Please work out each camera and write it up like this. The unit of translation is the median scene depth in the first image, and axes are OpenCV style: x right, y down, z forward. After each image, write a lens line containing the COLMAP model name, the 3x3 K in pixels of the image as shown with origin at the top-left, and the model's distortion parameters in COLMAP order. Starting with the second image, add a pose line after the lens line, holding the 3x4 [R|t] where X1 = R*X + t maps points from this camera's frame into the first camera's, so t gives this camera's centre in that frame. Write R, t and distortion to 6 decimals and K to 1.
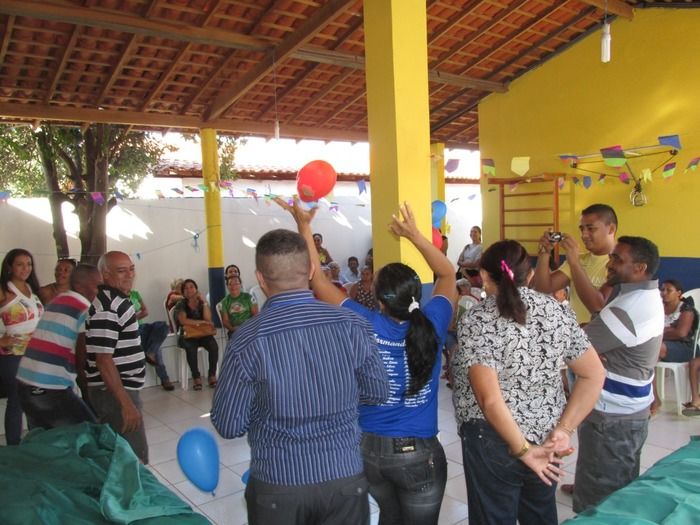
lens RADIAL K [[583.9, 0, 350.0], [0, 583.9, 262.5], [0, 0, 1]] dist [-0.032300, 0.000759]
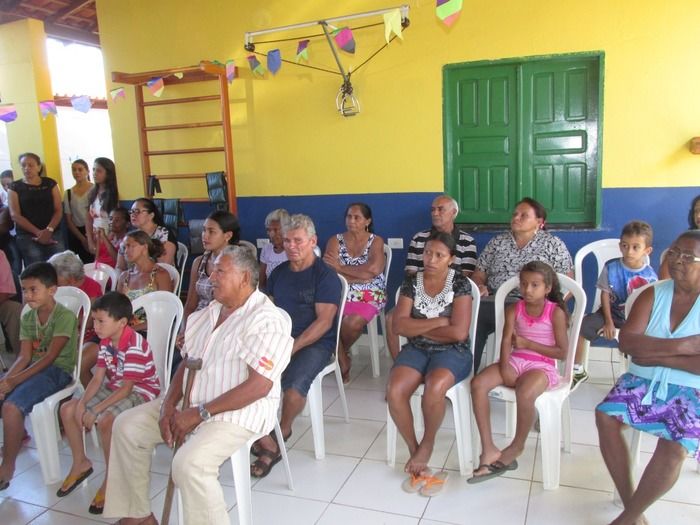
lens RADIAL K [[578.7, 0, 350.0], [0, 578.7, 262.5], [0, 0, 1]] dist [-0.011932, -0.005598]
pose [[0.858370, -0.100745, 0.503042, 0.148394], [0.052994, 0.992696, 0.108383, -0.004373], [-0.510287, -0.066374, 0.857439, 0.411817]]
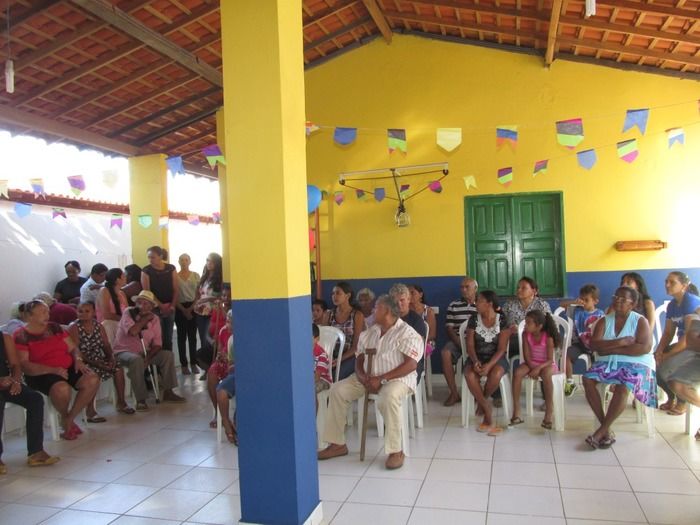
lens RADIAL K [[582.3, 0, 350.0], [0, 582.3, 262.5], [0, 0, 1]] dist [-0.035264, 0.002862]
pose [[0.805080, 0.006076, 0.593135, -0.160011], [0.046298, 0.996253, -0.073046, 0.031208], [-0.591356, 0.086269, 0.801783, 0.246284]]
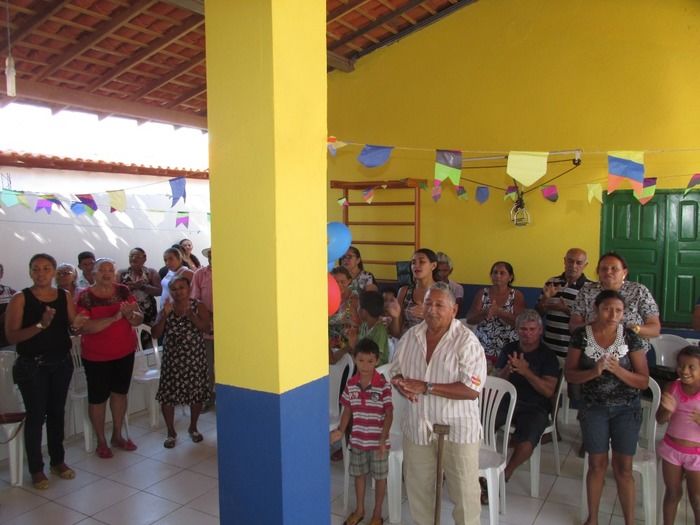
lens RADIAL K [[582.3, 0, 350.0], [0, 582.3, 262.5], [0, 0, 1]] dist [-0.035264, 0.002862]
pose [[0.929396, -0.000101, 0.369083, -0.023818], [-0.002694, 0.999971, 0.007056, -0.048093], [-0.369073, -0.007552, 0.929370, 0.316167]]
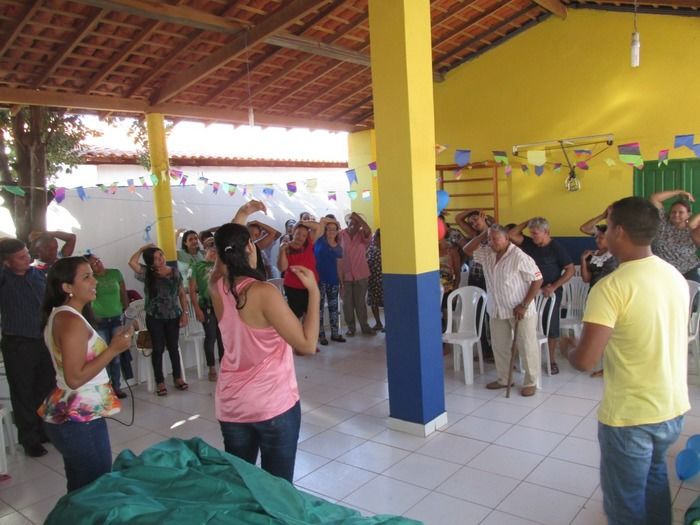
lens RADIAL K [[582.3, 0, 350.0], [0, 582.3, 262.5], [0, 0, 1]] dist [-0.035264, 0.002862]
pose [[0.975053, -0.038277, 0.218649, -0.151999], [0.031383, 0.998897, 0.034915, -0.013101], [-0.219744, -0.027182, 0.975179, 0.018703]]
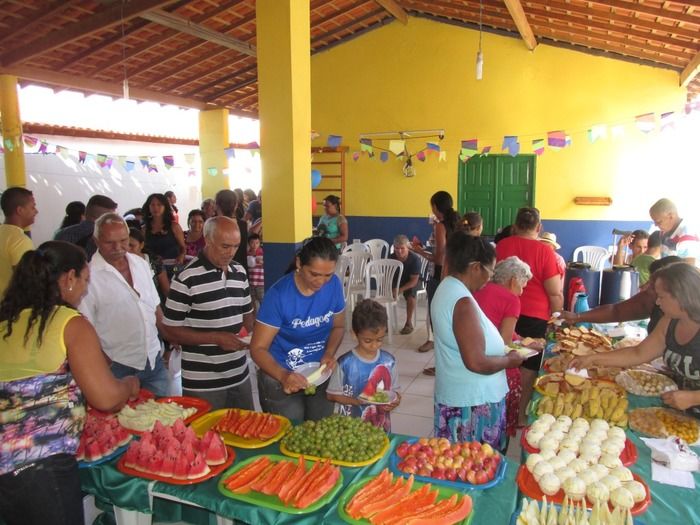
lens RADIAL K [[582.3, 0, 350.0], [0, 582.3, 262.5], [0, 0, 1]] dist [-0.035264, 0.002862]
pose [[0.863577, -0.042742, 0.502402, -0.246199], [0.008135, 0.997452, 0.070875, -0.002388], [-0.504151, -0.057119, 0.861725, -0.034341]]
